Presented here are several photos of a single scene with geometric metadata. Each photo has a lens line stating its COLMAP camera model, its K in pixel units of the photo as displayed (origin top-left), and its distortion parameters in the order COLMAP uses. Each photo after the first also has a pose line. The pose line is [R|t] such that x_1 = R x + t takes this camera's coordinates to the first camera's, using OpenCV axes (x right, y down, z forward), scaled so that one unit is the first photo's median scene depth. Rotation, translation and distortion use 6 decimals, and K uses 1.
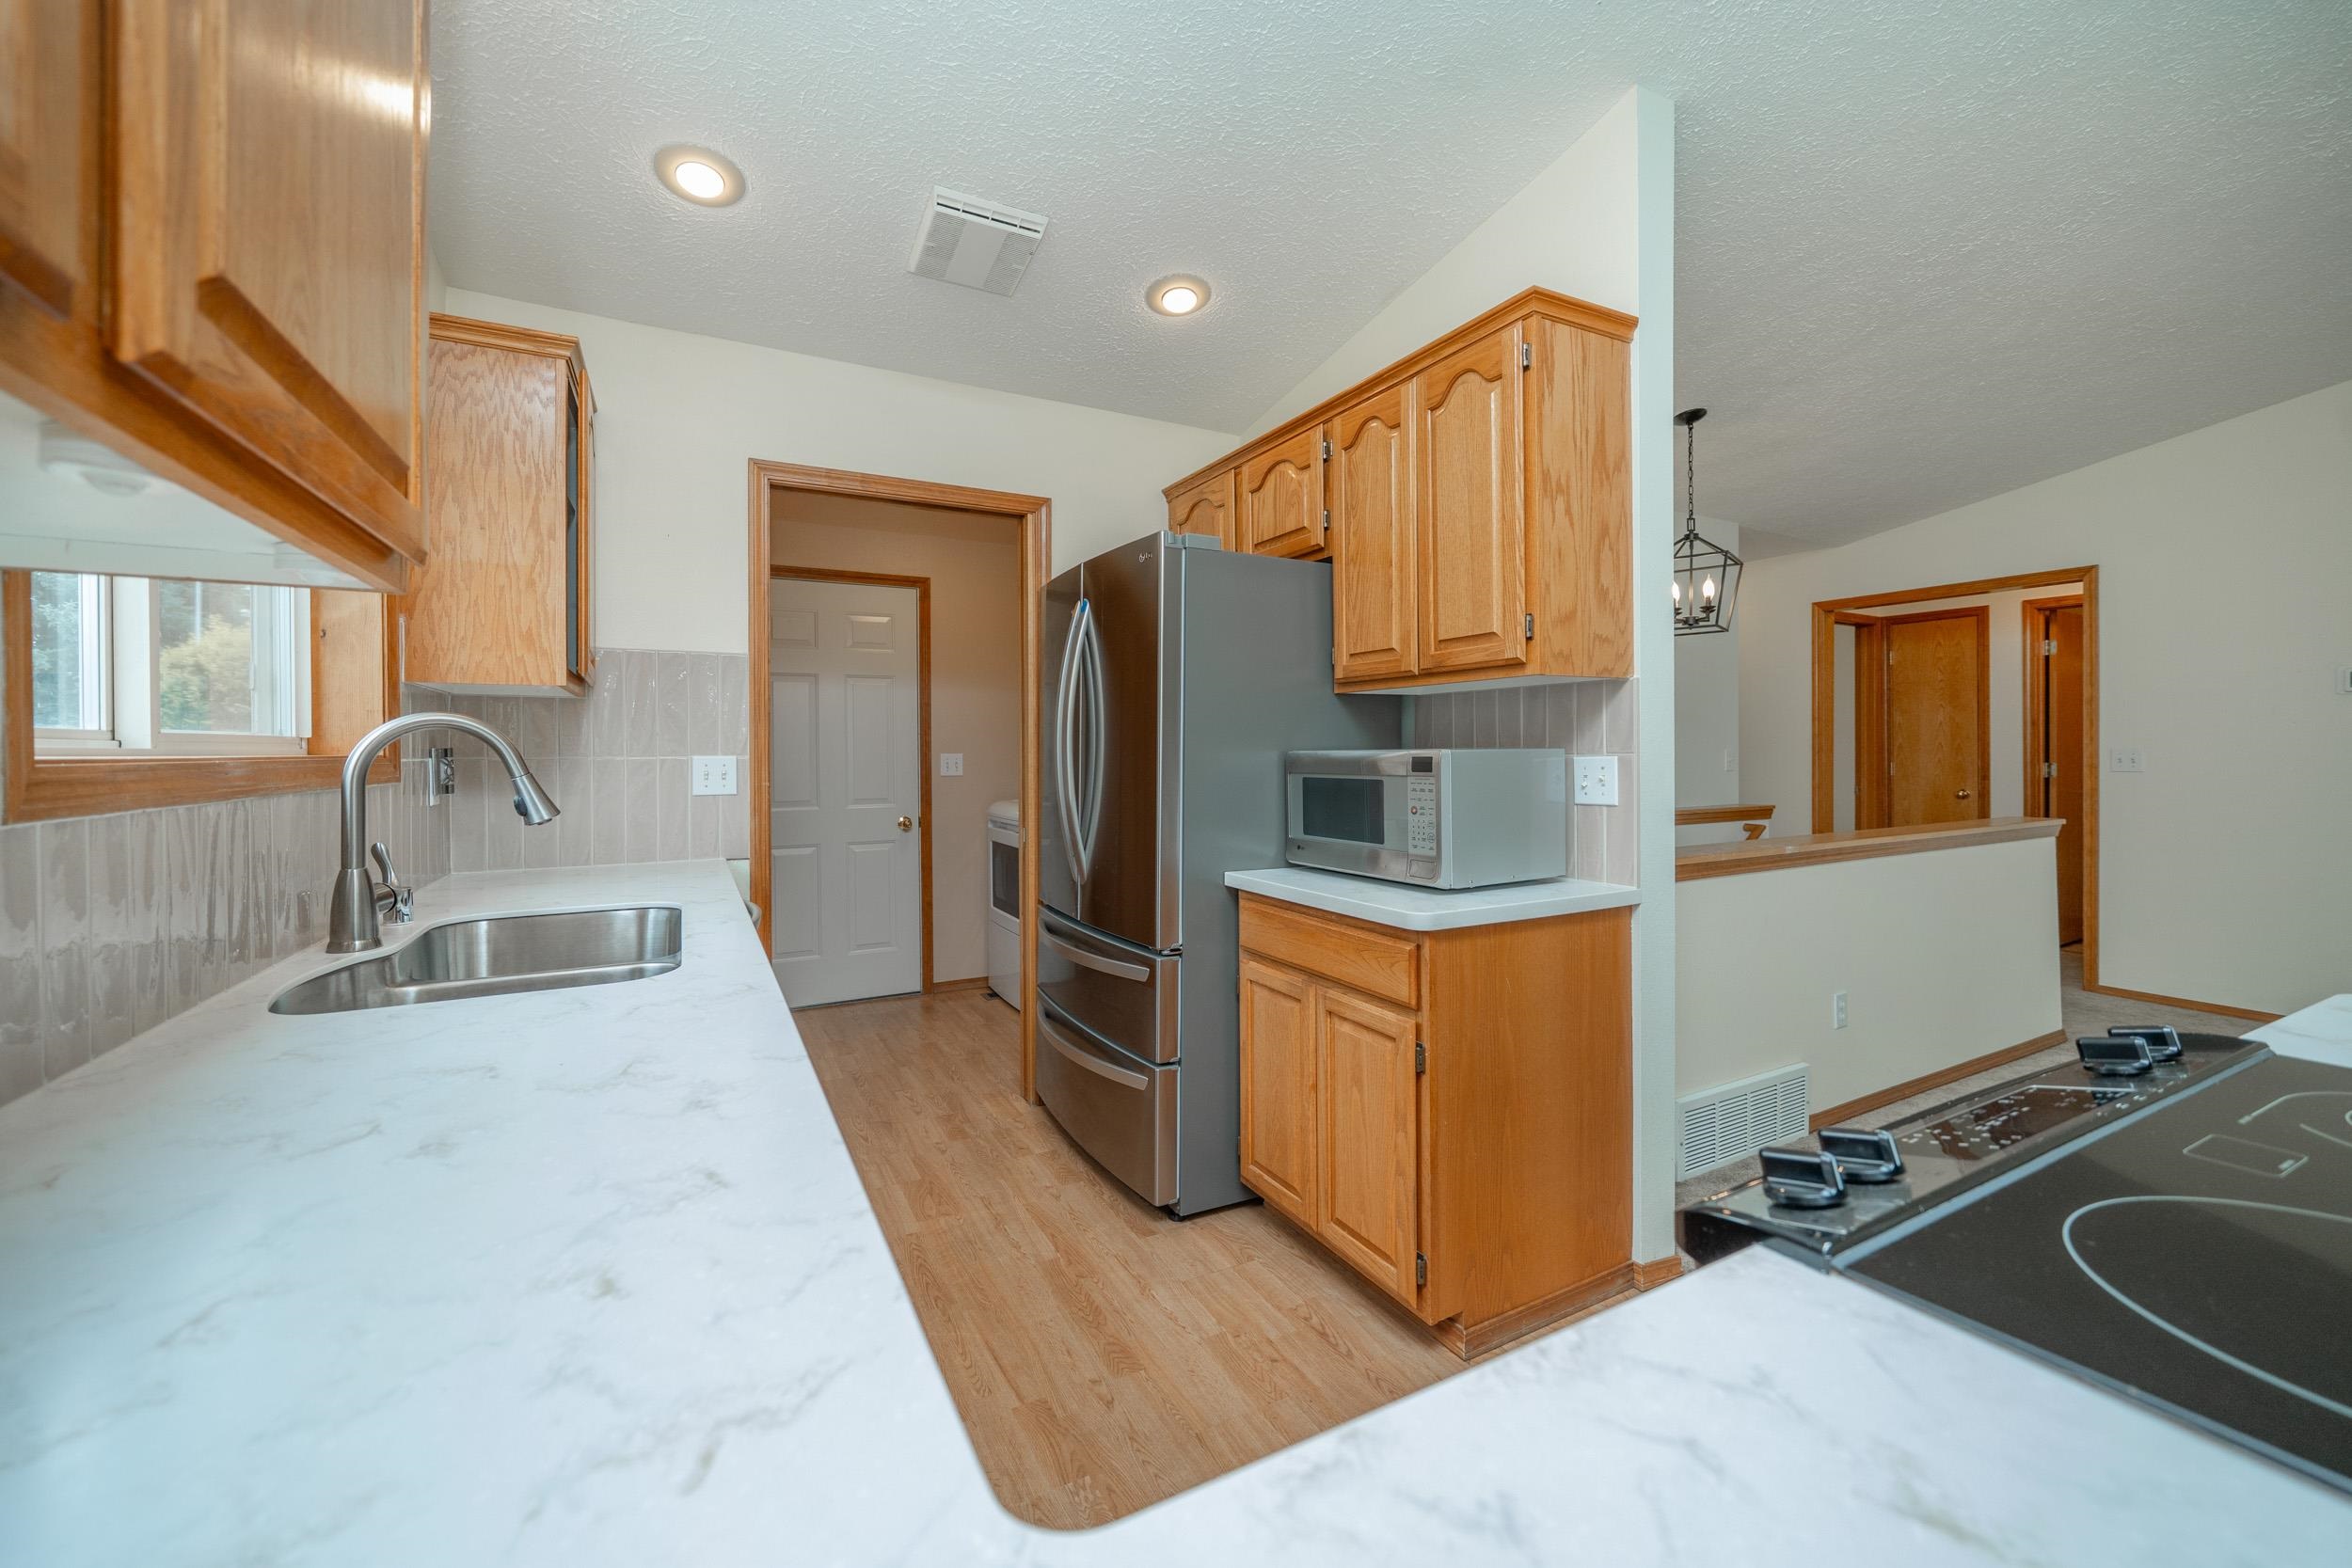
lens RADIAL K [[960.1, 0, 1174.1], [0, 960.1, 758.6], [0, 0, 1]] dist [0.000030, -0.000008]
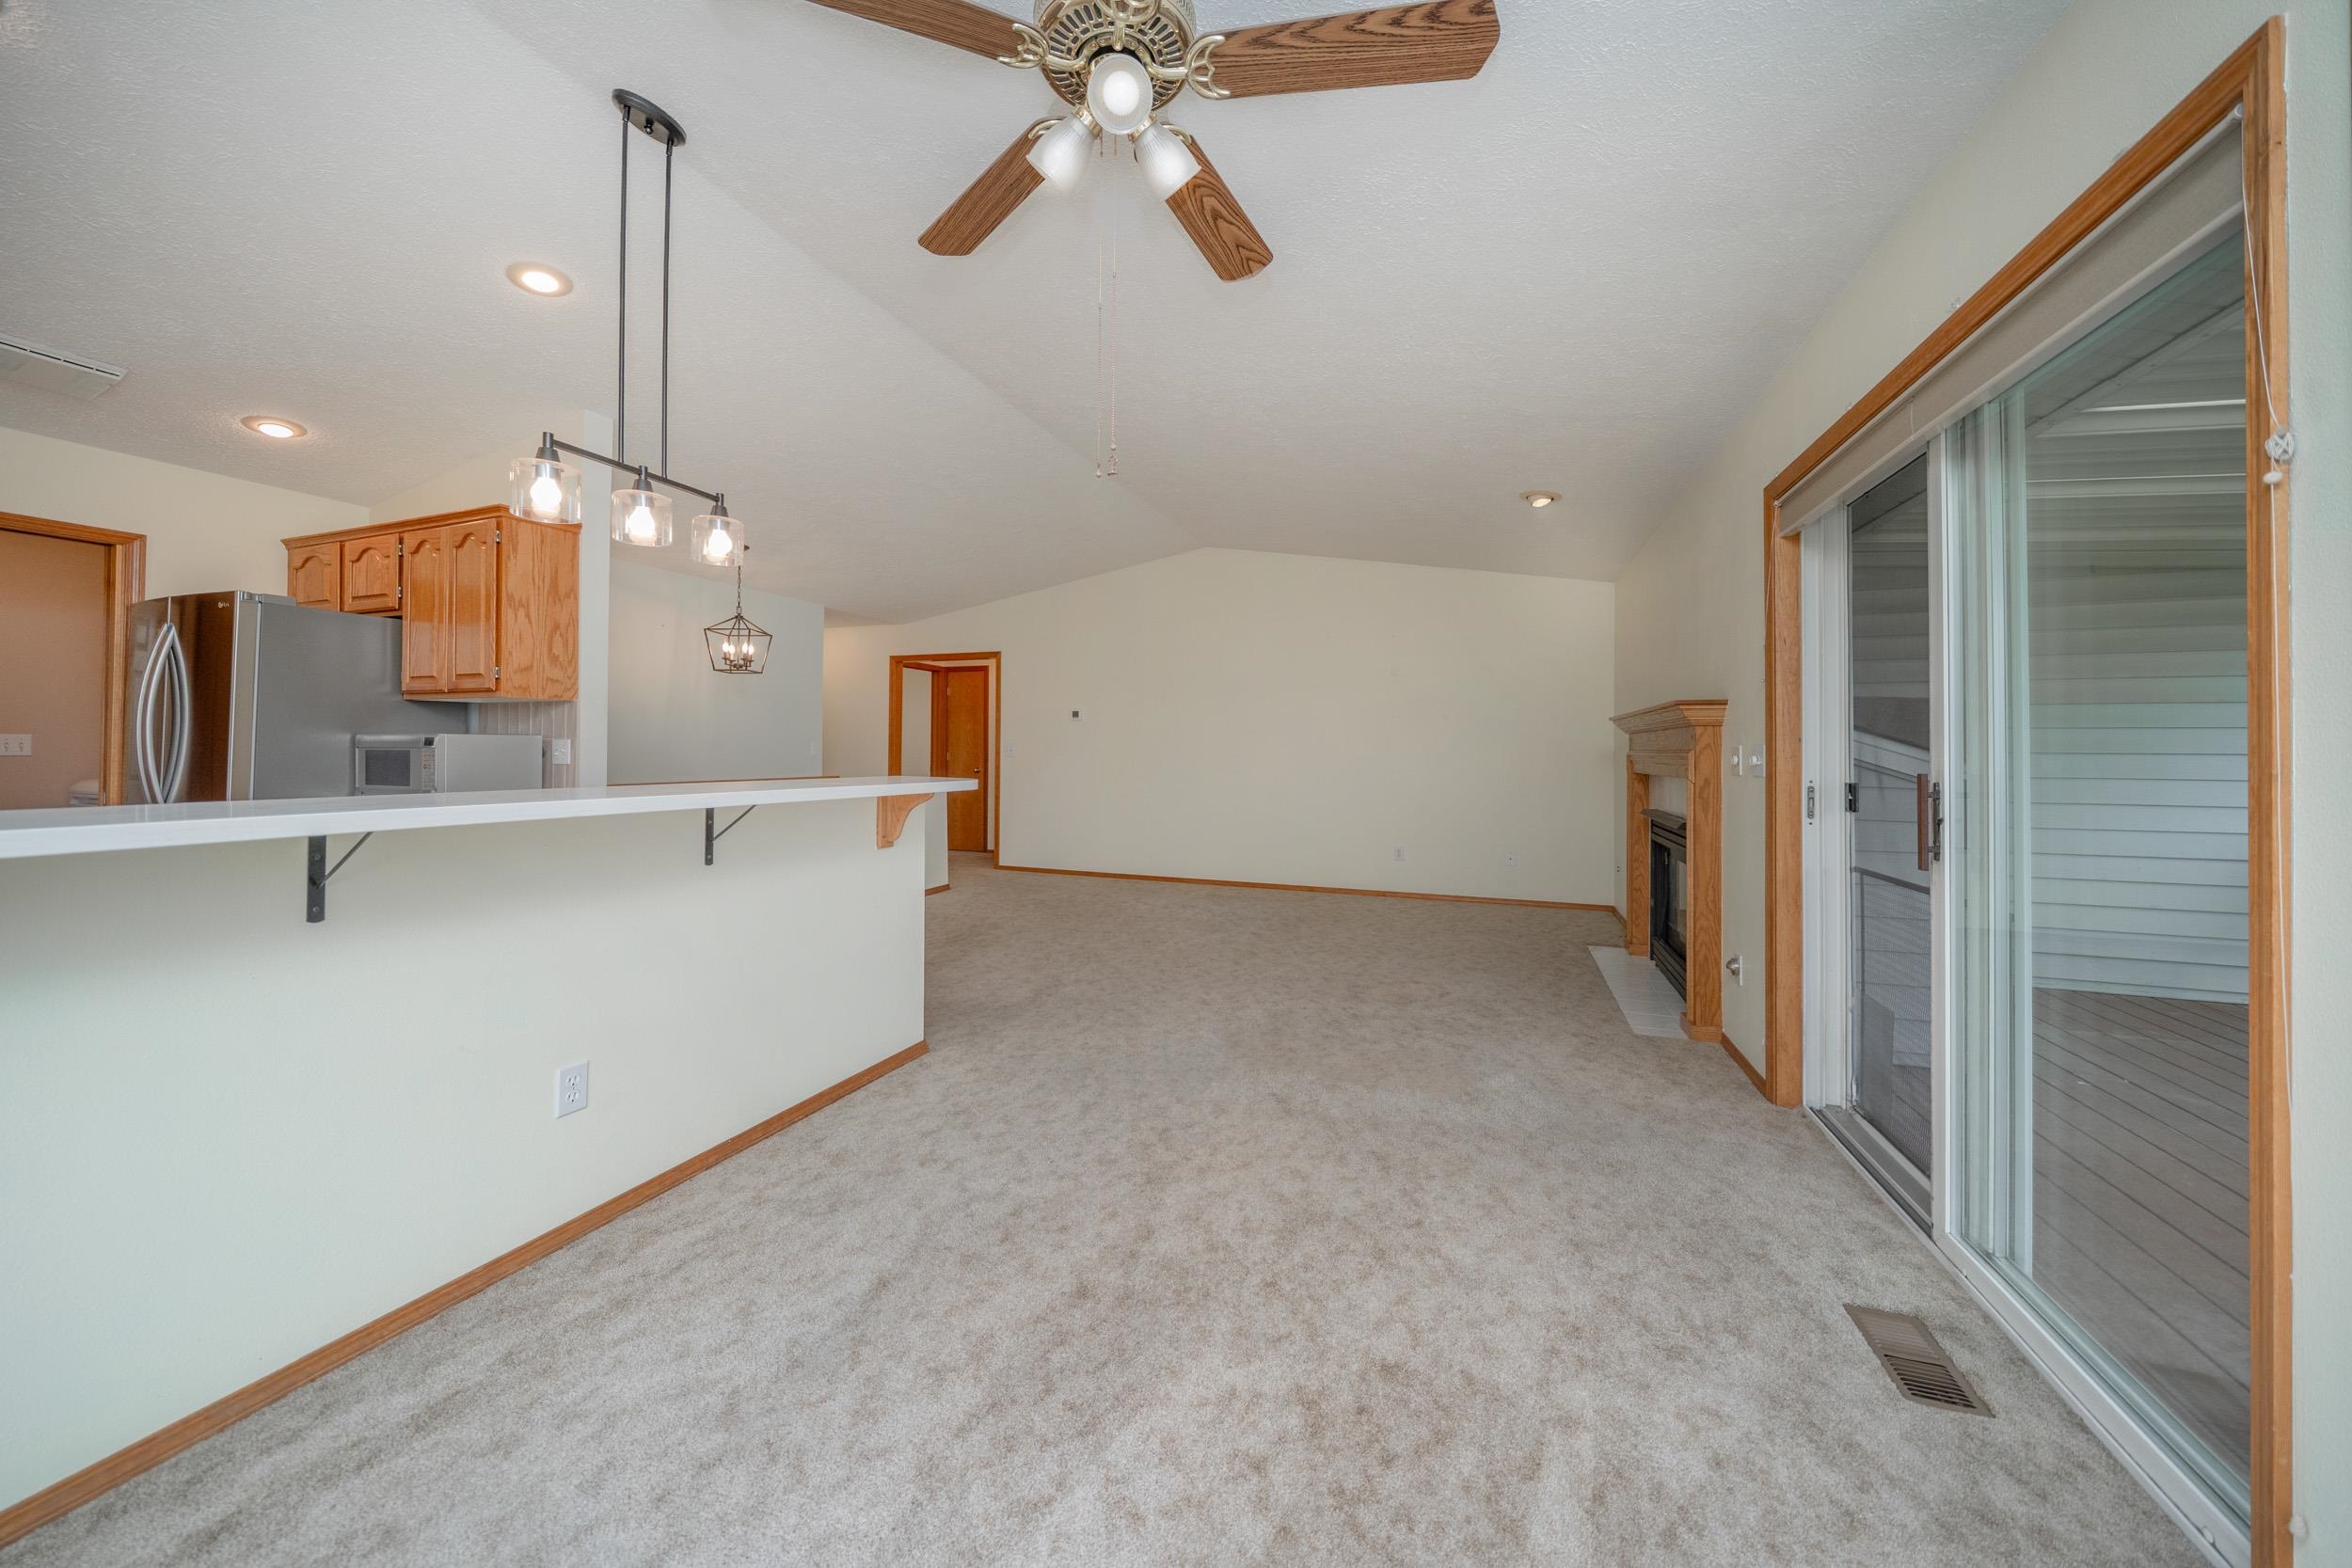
lens RADIAL K [[809.4, 0, 1168.1], [0, 809.4, 737.3], [0, 0, 1]] dist [-0.000059, -0.000032]
pose [[0.751864, 0.020209, 0.659008, 0.239715], [-0.007148, 0.999721, -0.022501, 0.018483], [-0.659279, 0.012207, 0.751799, -0.892489]]
